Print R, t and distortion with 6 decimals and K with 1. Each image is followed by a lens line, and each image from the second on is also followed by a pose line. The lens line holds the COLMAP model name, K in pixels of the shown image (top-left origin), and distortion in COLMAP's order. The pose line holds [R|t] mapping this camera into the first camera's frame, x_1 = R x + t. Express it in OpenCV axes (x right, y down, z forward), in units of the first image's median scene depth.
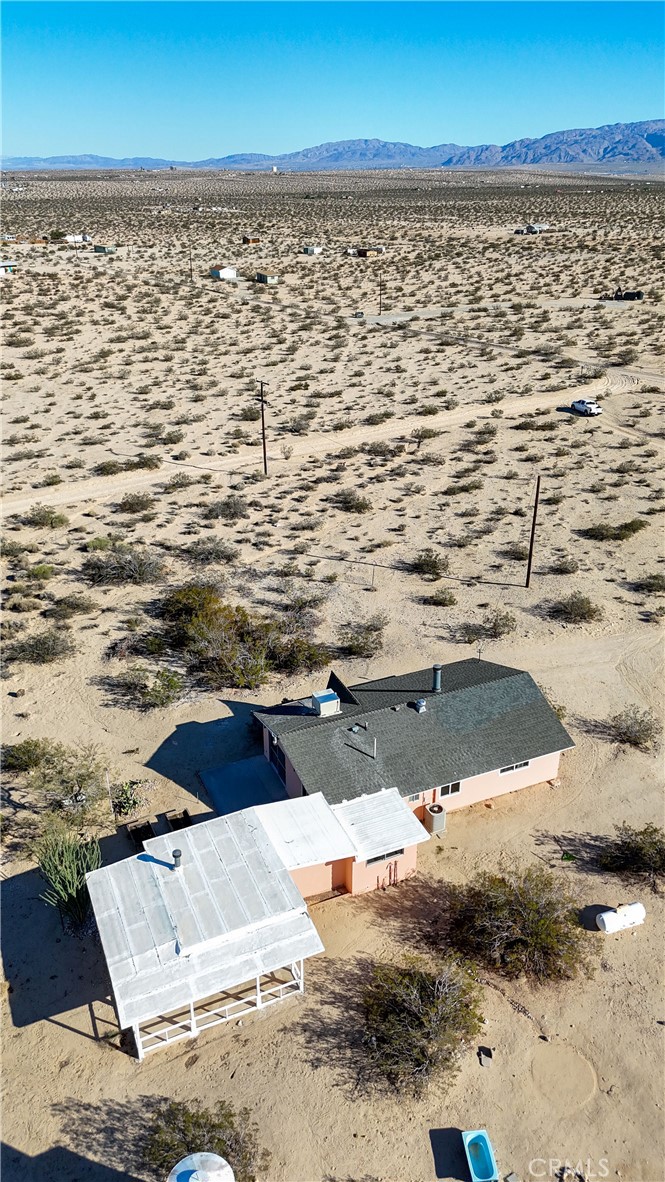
lens RADIAL K [[912.1, 0, 332.5], [0, 912.1, 591.0], [0, 0, 1]] dist [0.050275, 0.001215]
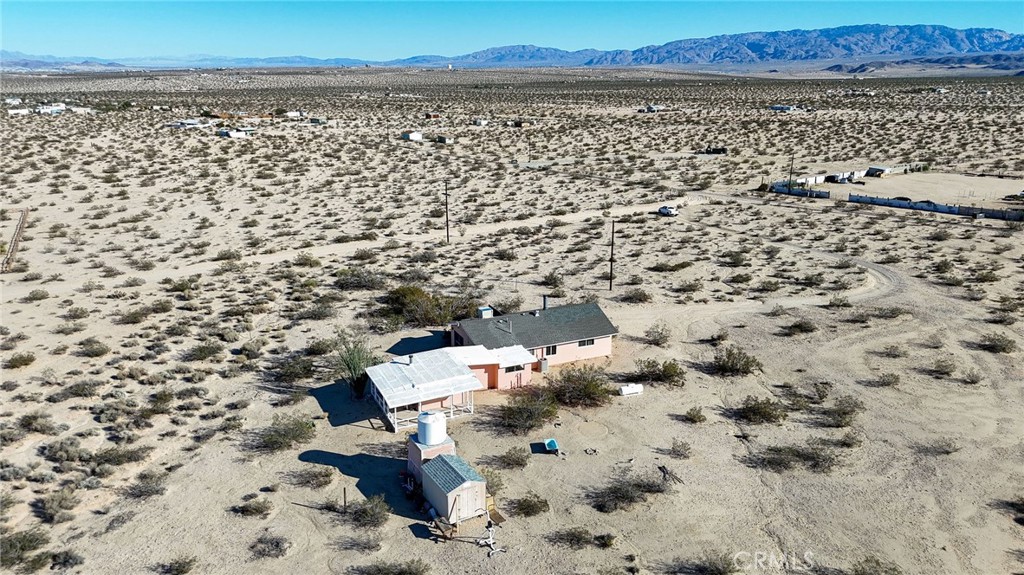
lens RADIAL K [[795.3, 0, 512.0], [0, 795.3, 287.5], [0, 0, 1]] dist [0.148615, -0.322634]
pose [[0.999832, -0.001778, 0.018238, 0.004458], [0.004715, 0.986733, -0.162283, 0.086859], [-0.017708, 0.162342, 0.986576, -0.157450]]
